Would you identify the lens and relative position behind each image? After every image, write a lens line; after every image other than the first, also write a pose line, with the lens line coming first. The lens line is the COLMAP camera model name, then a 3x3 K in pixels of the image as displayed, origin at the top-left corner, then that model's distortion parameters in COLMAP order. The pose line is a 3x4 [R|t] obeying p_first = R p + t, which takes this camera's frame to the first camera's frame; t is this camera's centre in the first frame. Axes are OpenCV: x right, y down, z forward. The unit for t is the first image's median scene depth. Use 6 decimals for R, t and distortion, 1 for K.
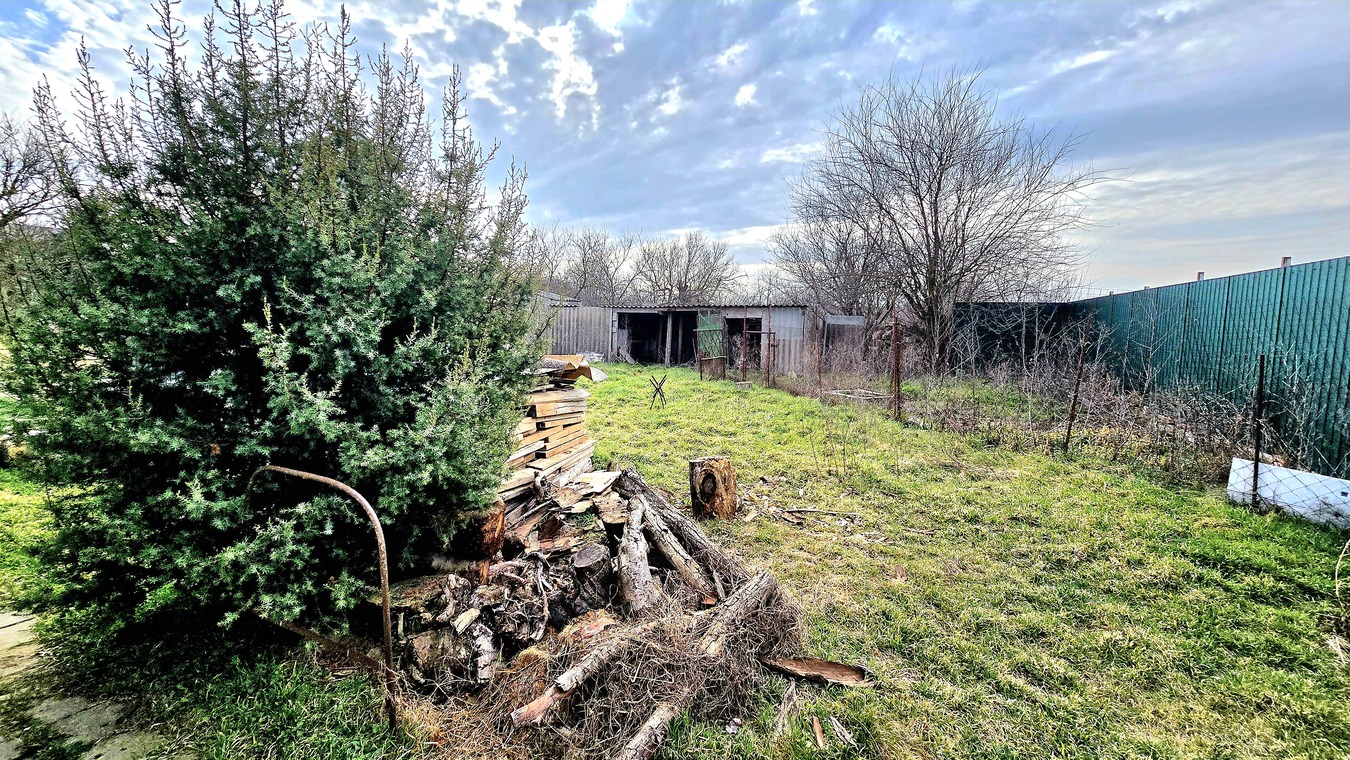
lens RADIAL K [[551.6, 0, 670.3], [0, 551.6, 368.2], [0, 0, 1]] dist [0.000463, 0.000721]
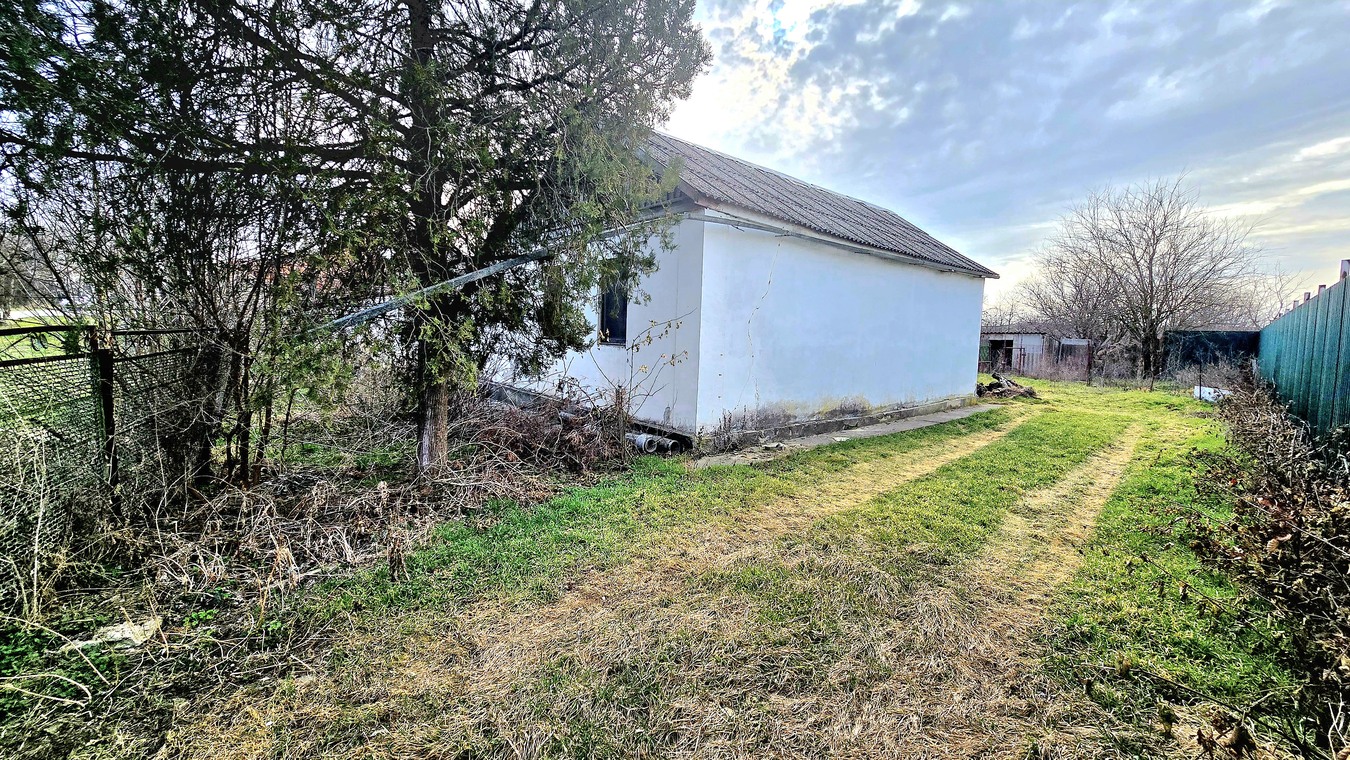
lens RADIAL K [[551.6, 0, 670.3], [0, 551.6, 368.2], [0, 0, 1]] dist [0.000463, 0.000721]
pose [[0.933250, 0.022009, -0.358553, -0.192418], [-0.035839, 0.998846, -0.031971, 0.081136], [0.357436, 0.042687, 0.932962, -0.879141]]
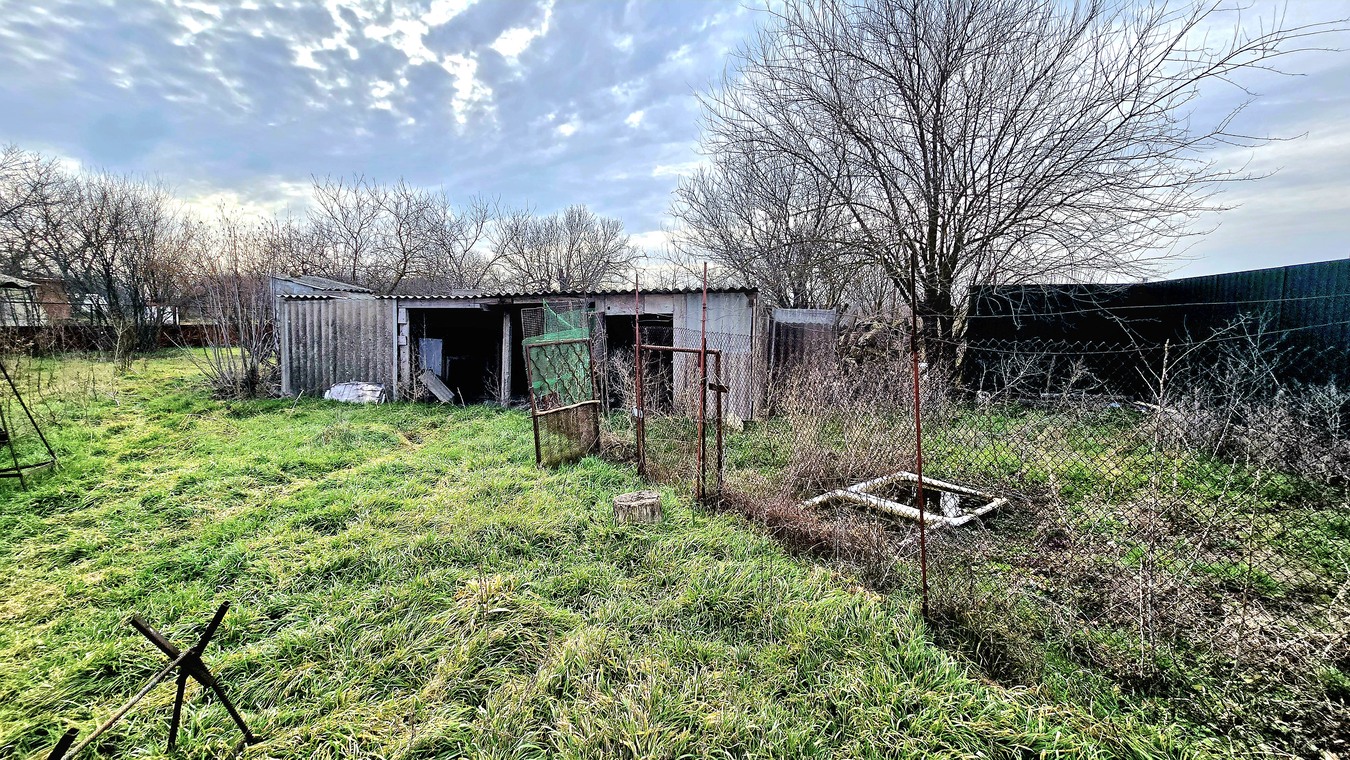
lens RADIAL K [[550.2, 0, 674.4], [0, 550.2, 381.3], [0, 0, 1]] dist [-0.000605, -0.000103]
pose [[0.983291, -0.036726, 0.178298, 0.068860], [0.032444, 0.999112, 0.026875, -0.040110], [-0.179126, -0.020641, 0.983610, 0.467295]]
